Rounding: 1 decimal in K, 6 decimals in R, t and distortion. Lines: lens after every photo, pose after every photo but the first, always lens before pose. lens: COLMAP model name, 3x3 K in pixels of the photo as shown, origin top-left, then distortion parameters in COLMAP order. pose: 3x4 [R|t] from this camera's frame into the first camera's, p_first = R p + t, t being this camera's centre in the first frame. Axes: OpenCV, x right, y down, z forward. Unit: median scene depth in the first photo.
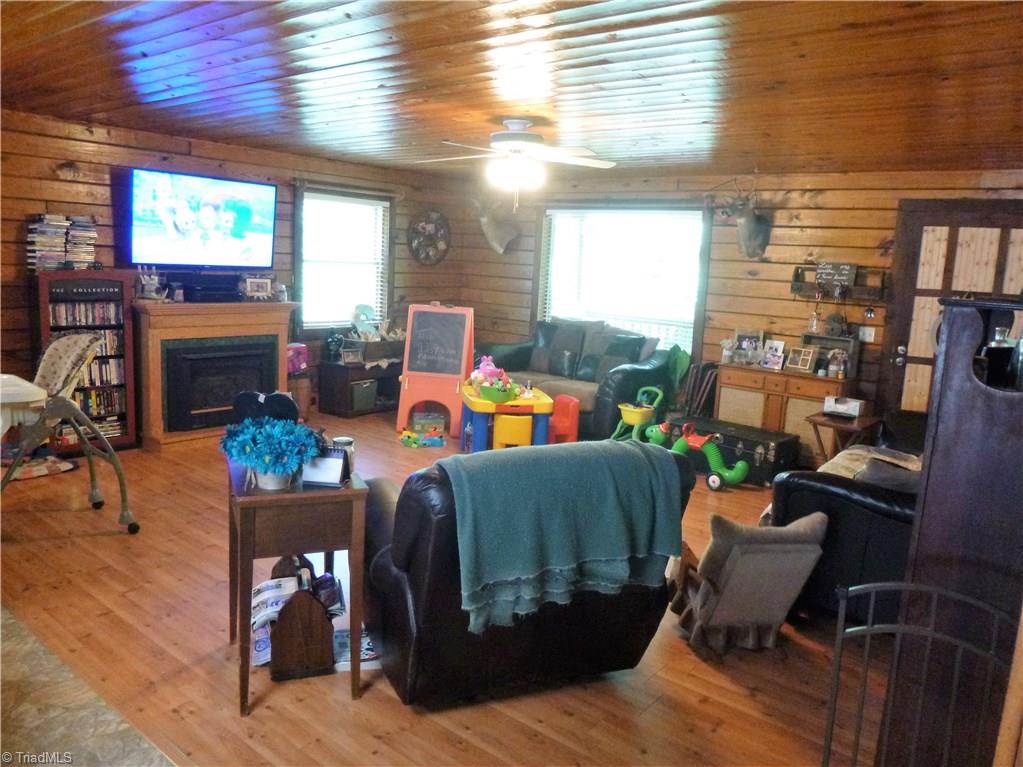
lens RADIAL K [[753.0, 0, 511.5], [0, 753.0, 383.5], [0, 0, 1]] dist [-0.042111, 0.007626]
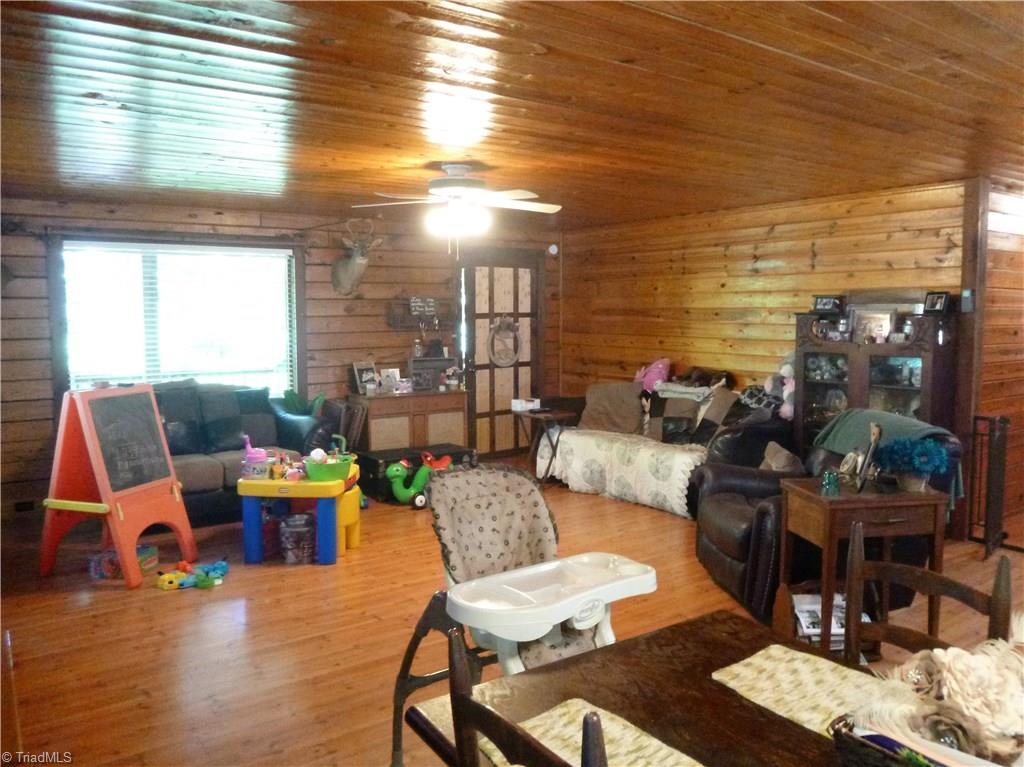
lens RADIAL K [[753.7, 0, 512.0], [0, 753.7, 383.5], [0, 0, 1]] dist [-0.042111, 0.007626]
pose [[0.291593, -0.156833, 0.943598, -0.741054], [0.168583, 0.979452, 0.110697, -0.147159], [-0.941570, 0.126797, 0.312041, 0.554215]]
